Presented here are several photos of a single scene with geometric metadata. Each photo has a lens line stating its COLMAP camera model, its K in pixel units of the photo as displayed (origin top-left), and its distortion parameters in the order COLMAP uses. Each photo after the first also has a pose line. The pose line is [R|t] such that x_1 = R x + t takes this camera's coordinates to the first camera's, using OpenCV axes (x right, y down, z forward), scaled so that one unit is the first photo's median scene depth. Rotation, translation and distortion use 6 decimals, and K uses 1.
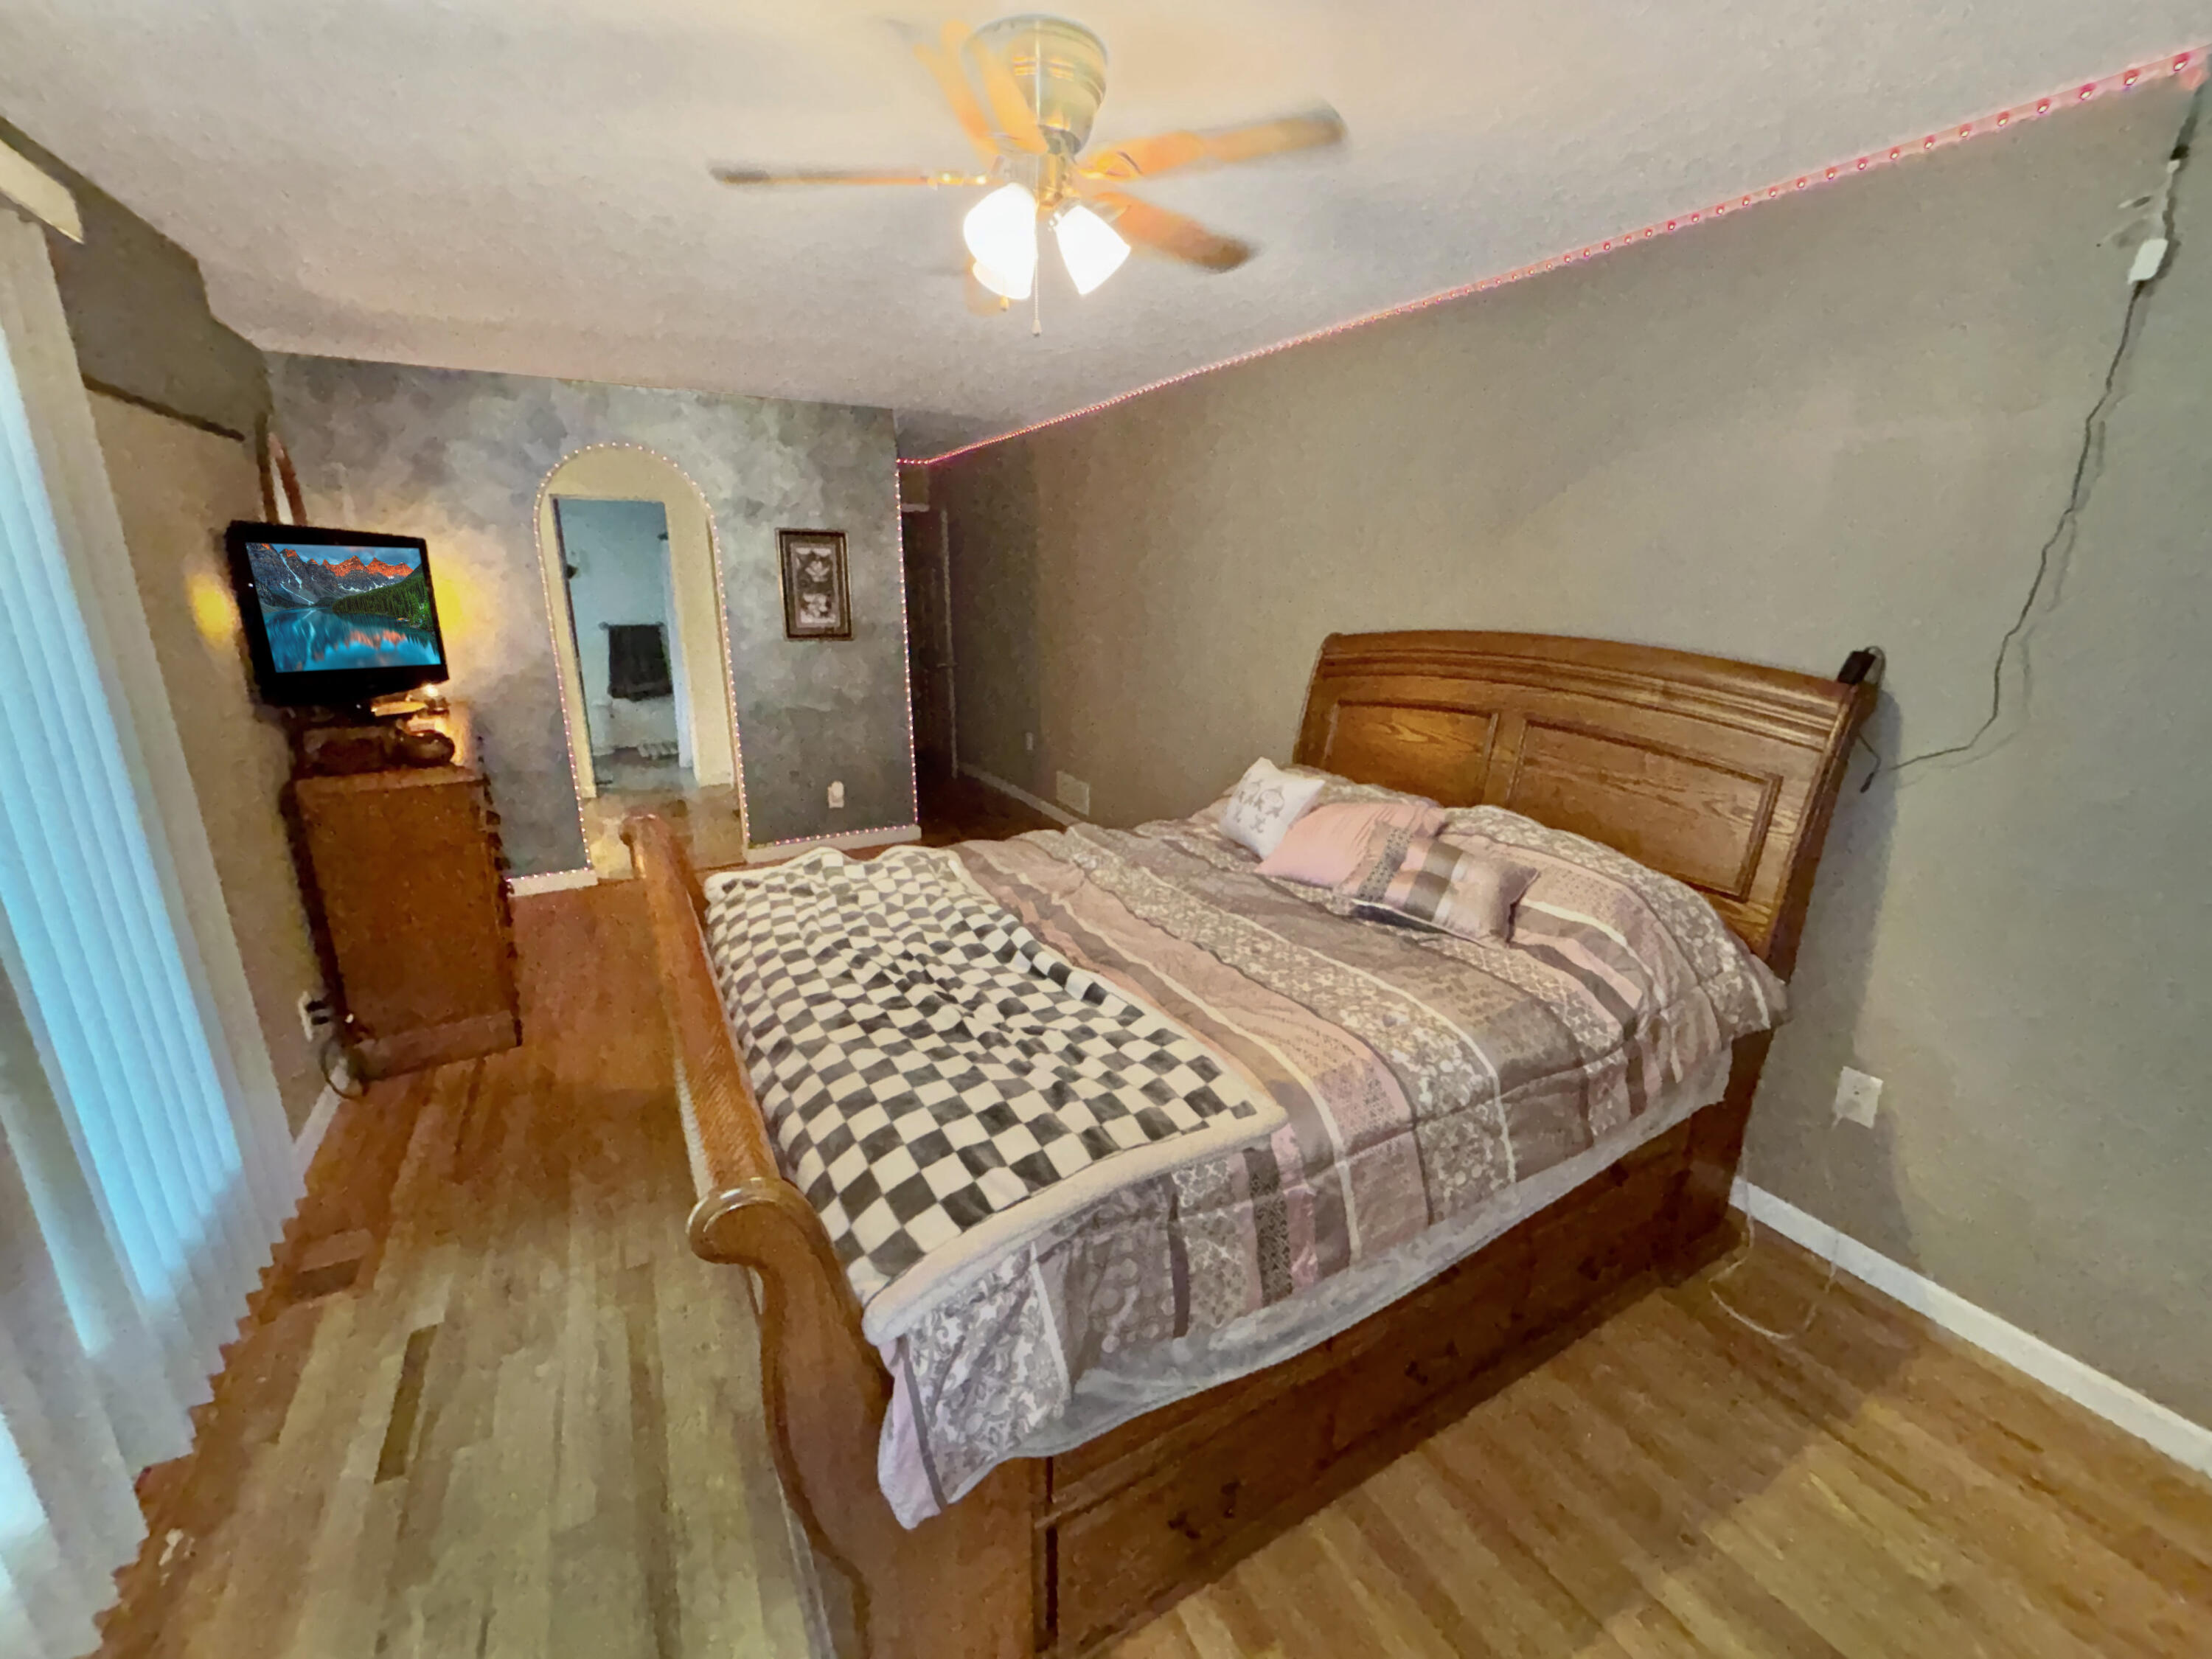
lens RADIAL K [[899.2, 0, 1106.0], [0, 899.2, 829.5], [0, 0, 1]] dist [-0.009187, 0.000110]
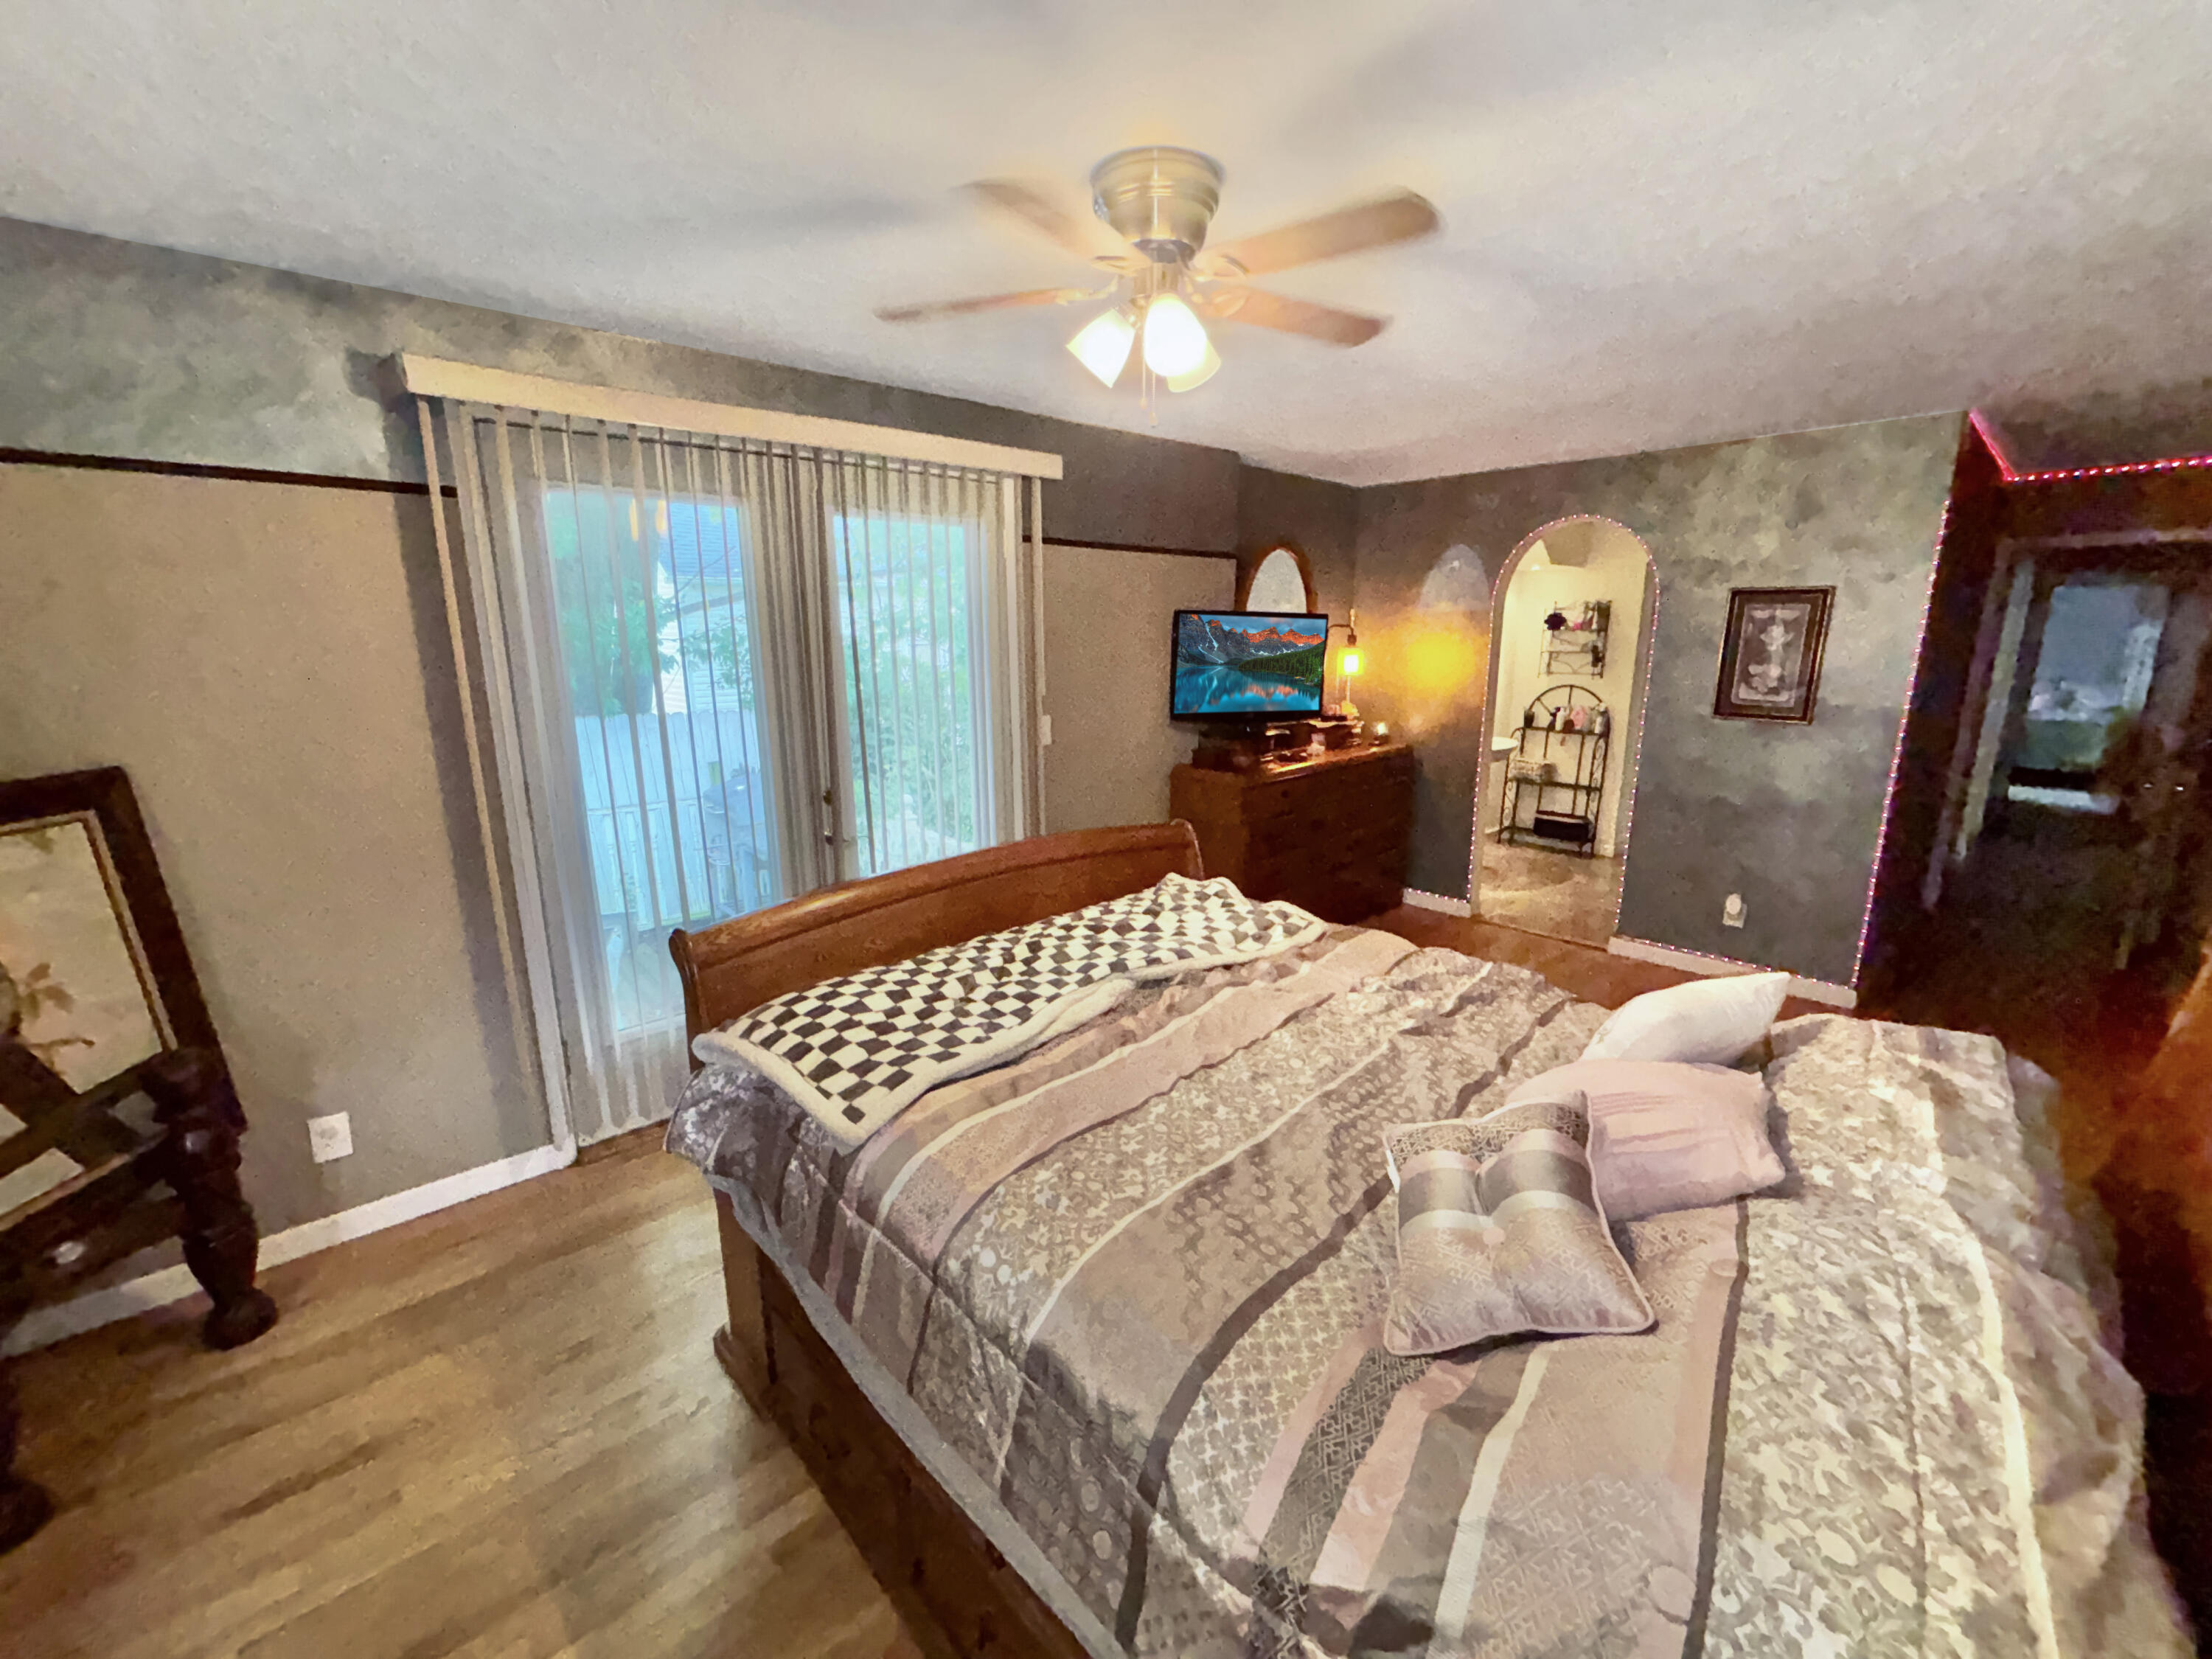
lens RADIAL K [[899.2, 0, 1106.0], [0, 899.2, 829.5], [0, 0, 1]] dist [-0.009187, 0.000110]
pose [[0.225426, 0.206292, -0.952170, 0.349943], [-0.266792, 0.953038, 0.143317, -0.078756], [0.937019, 0.221724, 0.269877, 0.258963]]
